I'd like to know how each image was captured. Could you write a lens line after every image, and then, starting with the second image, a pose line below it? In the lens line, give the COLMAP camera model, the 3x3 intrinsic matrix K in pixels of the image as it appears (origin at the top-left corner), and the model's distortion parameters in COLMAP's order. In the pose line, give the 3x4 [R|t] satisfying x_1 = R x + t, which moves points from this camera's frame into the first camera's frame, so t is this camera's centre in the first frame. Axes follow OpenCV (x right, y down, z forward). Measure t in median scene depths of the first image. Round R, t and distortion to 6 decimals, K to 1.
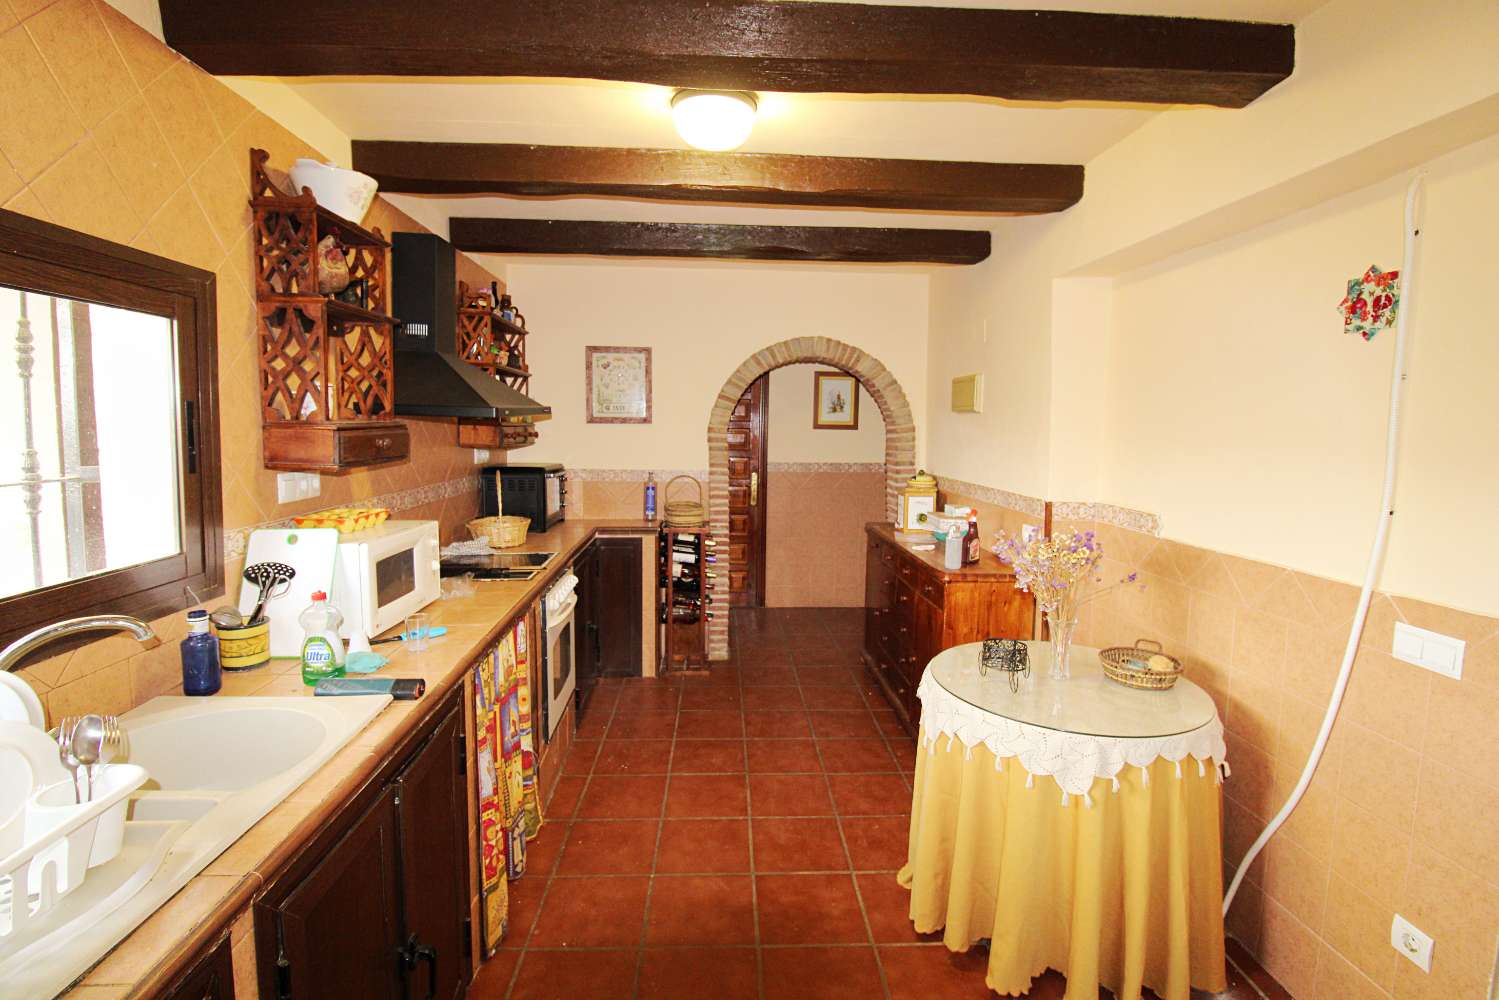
lens RADIAL K [[724.9, 0, 757.3], [0, 724.9, 486.5], [0, 0, 1]] dist [-0.000315, -0.000253]
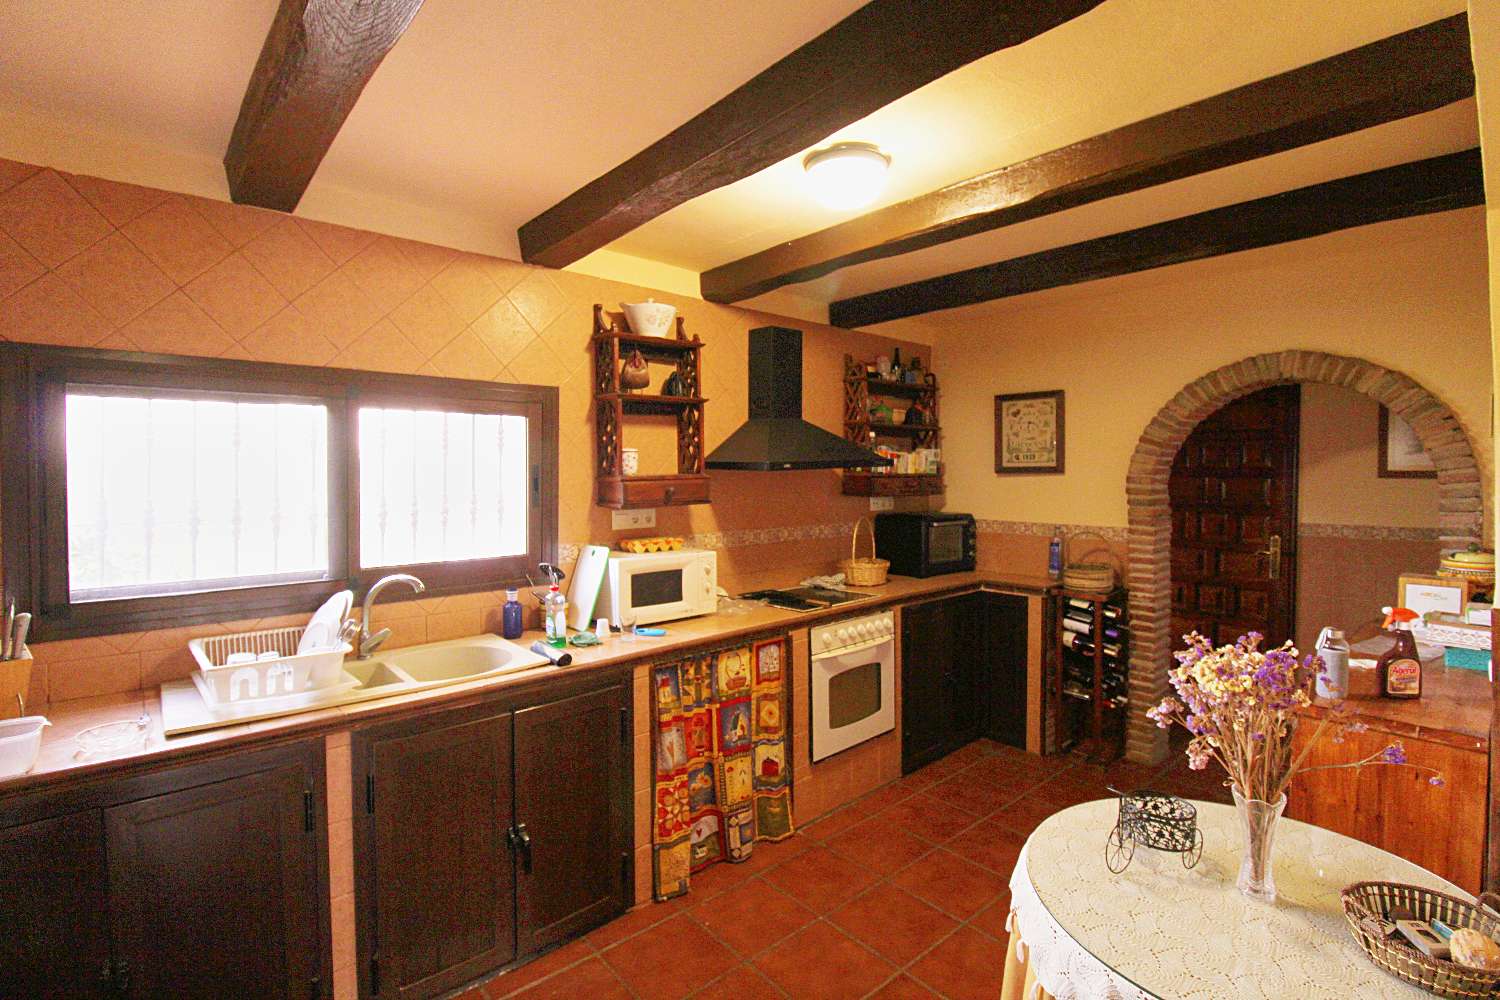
lens RADIAL K [[706.9, 0, 741.3], [0, 706.9, 488.7], [0, 0, 1]] dist [-0.004262, -0.011321]
pose [[0.603359, 0.006278, -0.797445, 0.321090], [-0.059403, 0.997545, -0.037093, -0.010900], [0.795254, 0.069751, 0.602251, 0.153741]]
